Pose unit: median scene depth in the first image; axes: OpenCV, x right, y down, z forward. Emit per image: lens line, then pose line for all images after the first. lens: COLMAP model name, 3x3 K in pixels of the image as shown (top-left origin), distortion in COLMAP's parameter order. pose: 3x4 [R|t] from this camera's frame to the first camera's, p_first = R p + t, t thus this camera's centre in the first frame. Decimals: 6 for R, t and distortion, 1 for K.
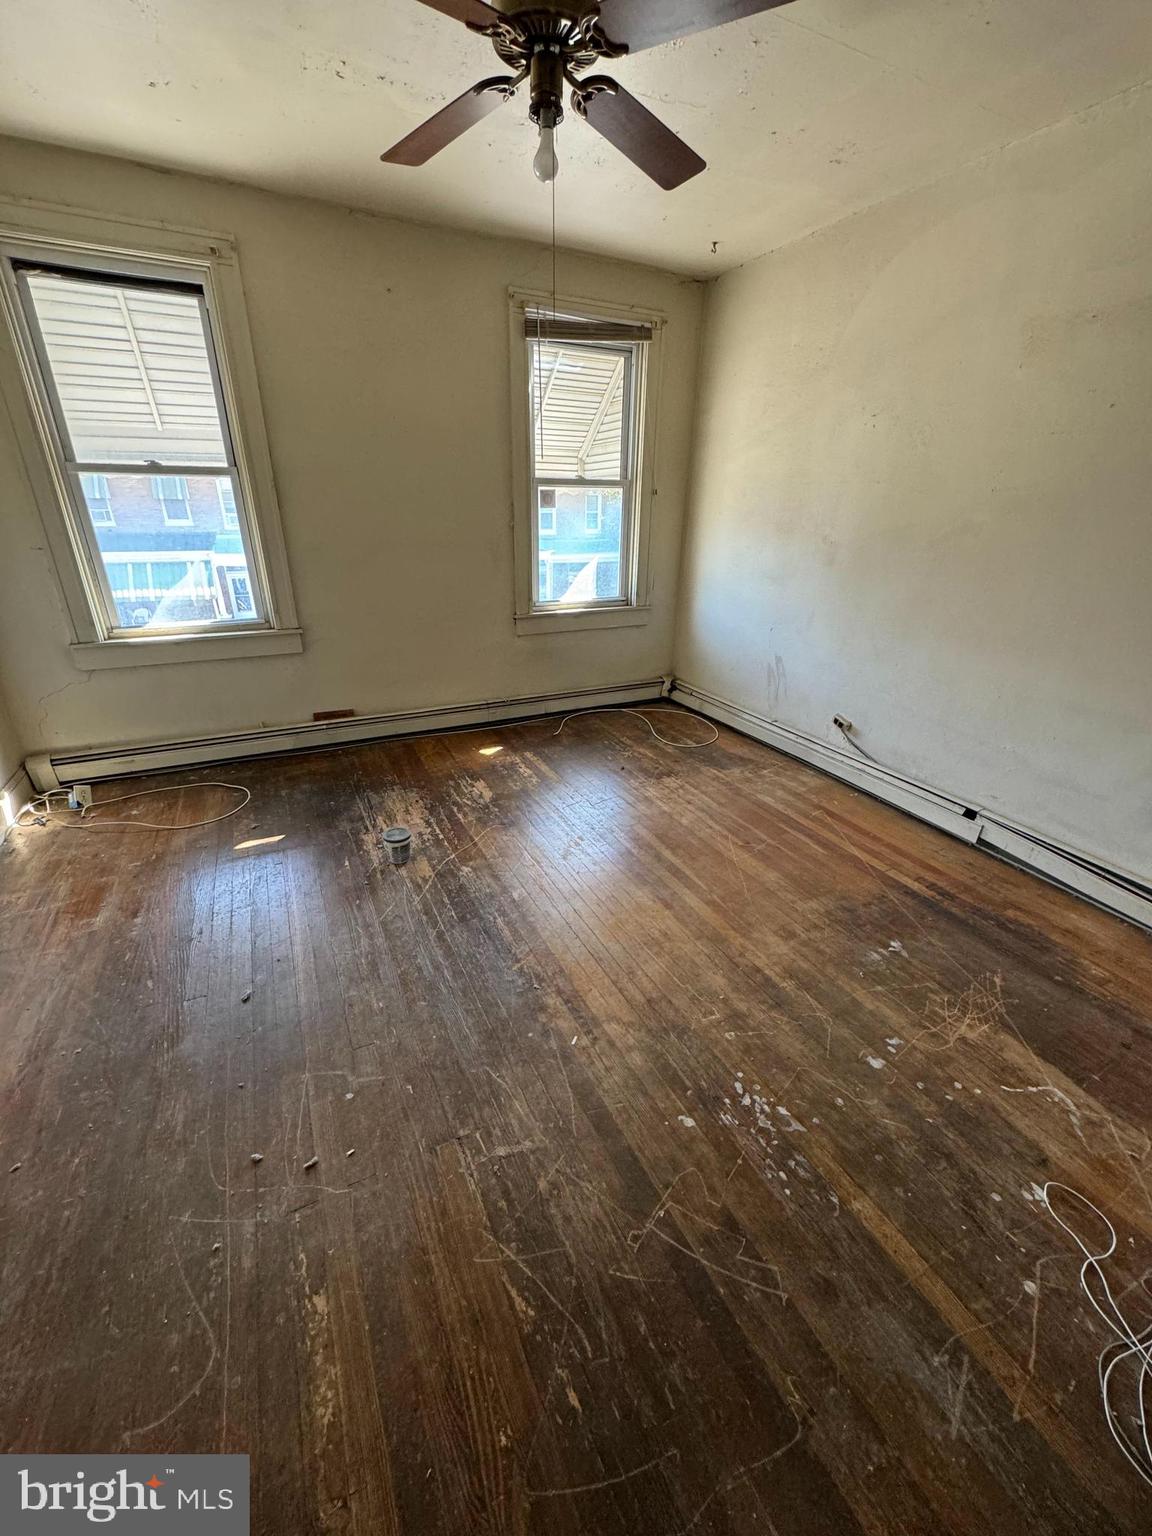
lens RADIAL K [[612.8, 0, 575.2], [0, 612.8, 769.6], [0, 0, 1]] dist [-0.000107, 0.000173]
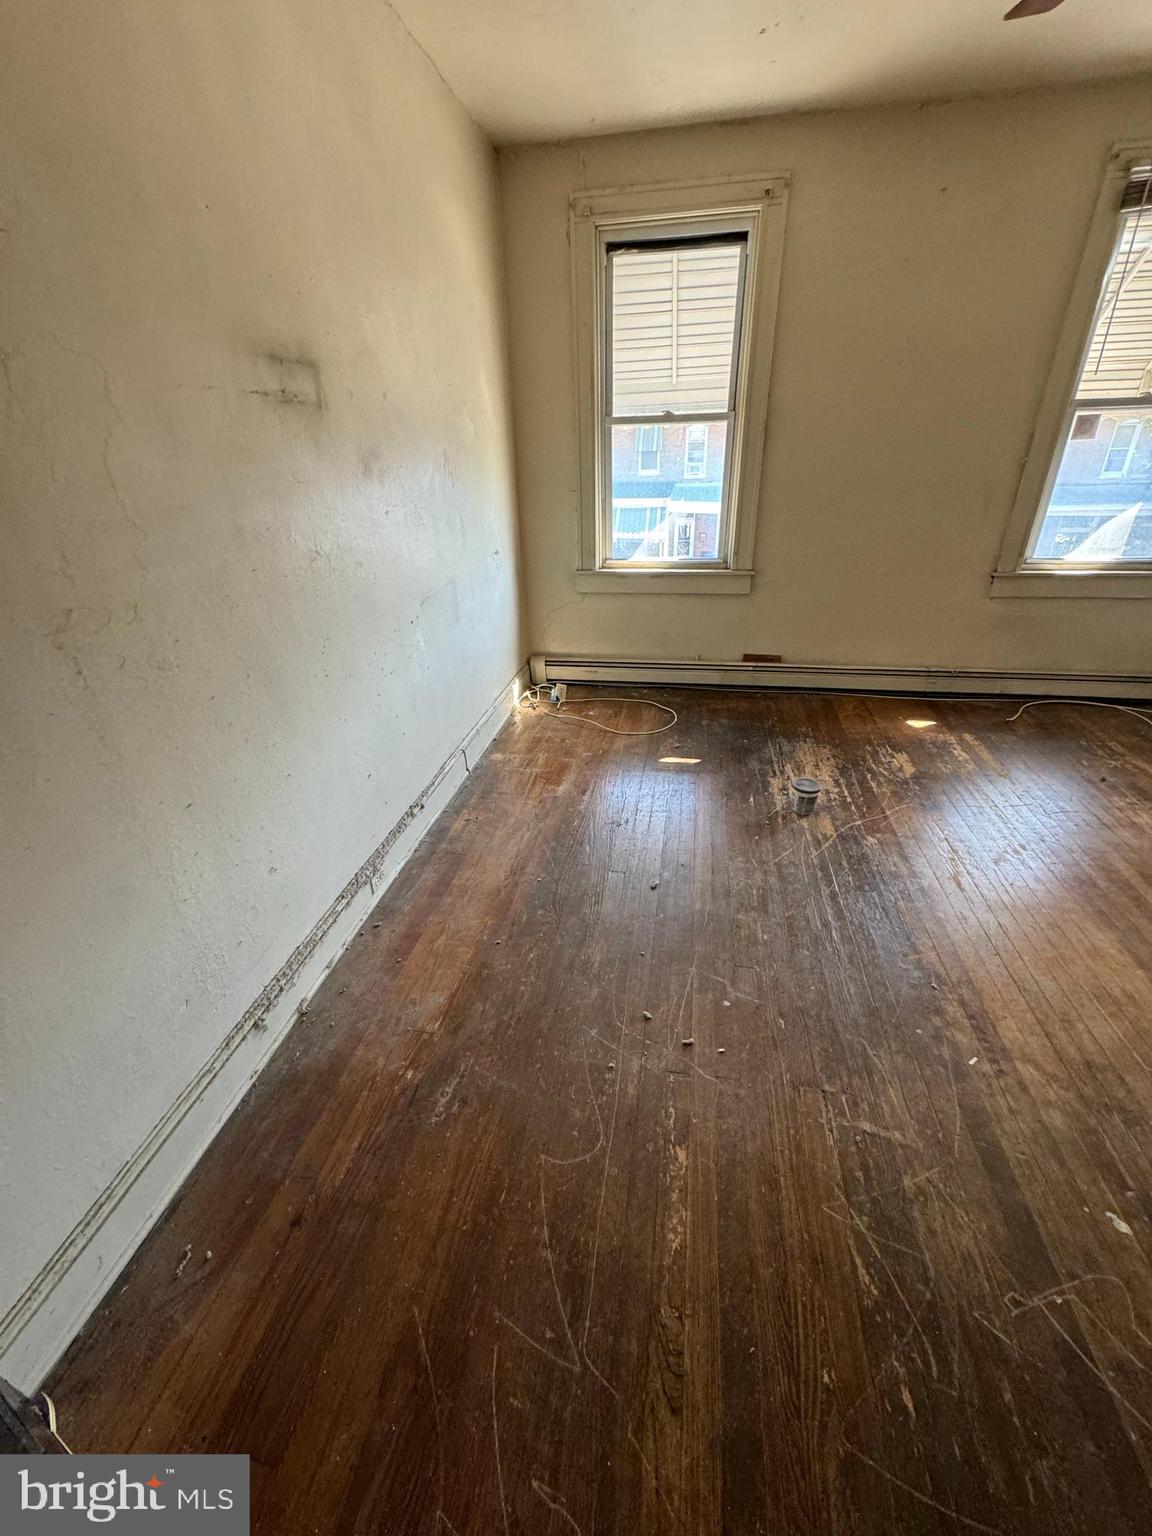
lens RADIAL K [[612.8, 0, 577.1], [0, 612.8, 768.8], [0, 0, 1]] dist [-0.000107, 0.000173]
pose [[0.804517, 0.242255, -0.542277, -0.069809], [-0.203310, 0.970204, 0.131796, 0.029718], [0.558047, 0.004218, 0.829798, -0.039286]]
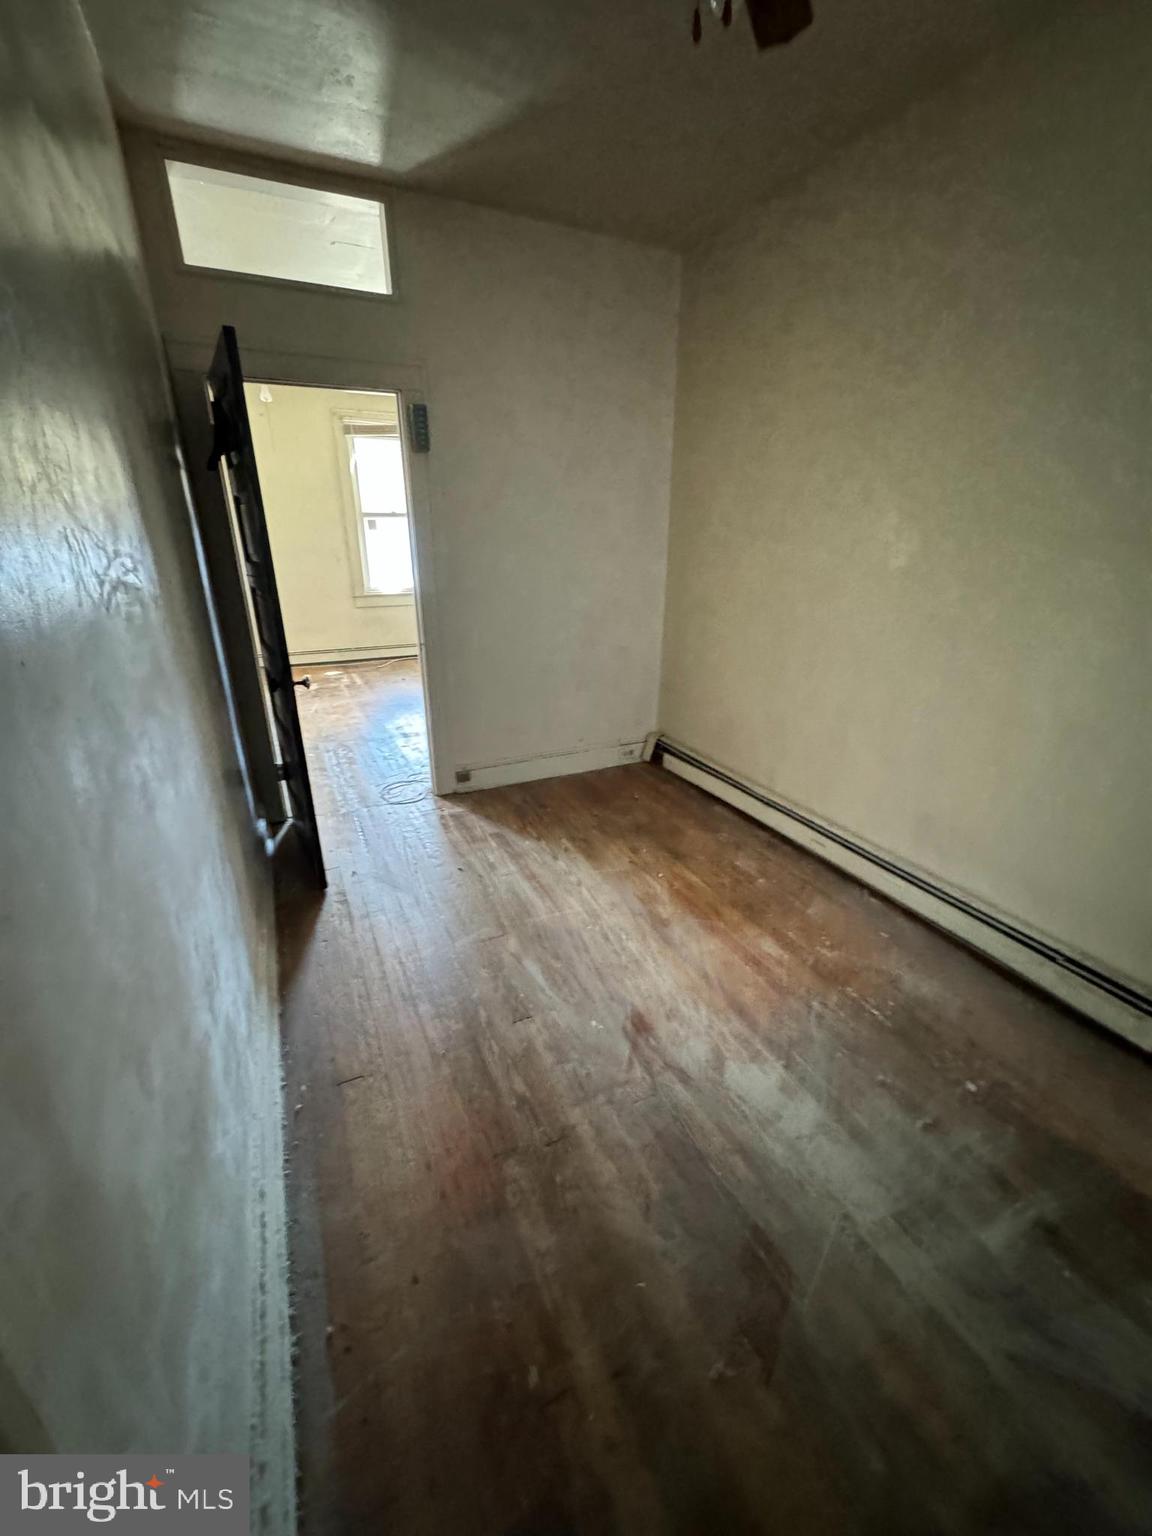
lens RADIAL K [[612.8, 0, 572.5], [0, 612.8, 764.8], [0, 0, 1]] dist [-0.000107, 0.000173]
pose [[0.999876, -0.013558, -0.007996, 0.914999], [0.013104, 0.998438, -0.054311, 0.550933], [0.008720, 0.054199, 0.998492, -1.117314]]
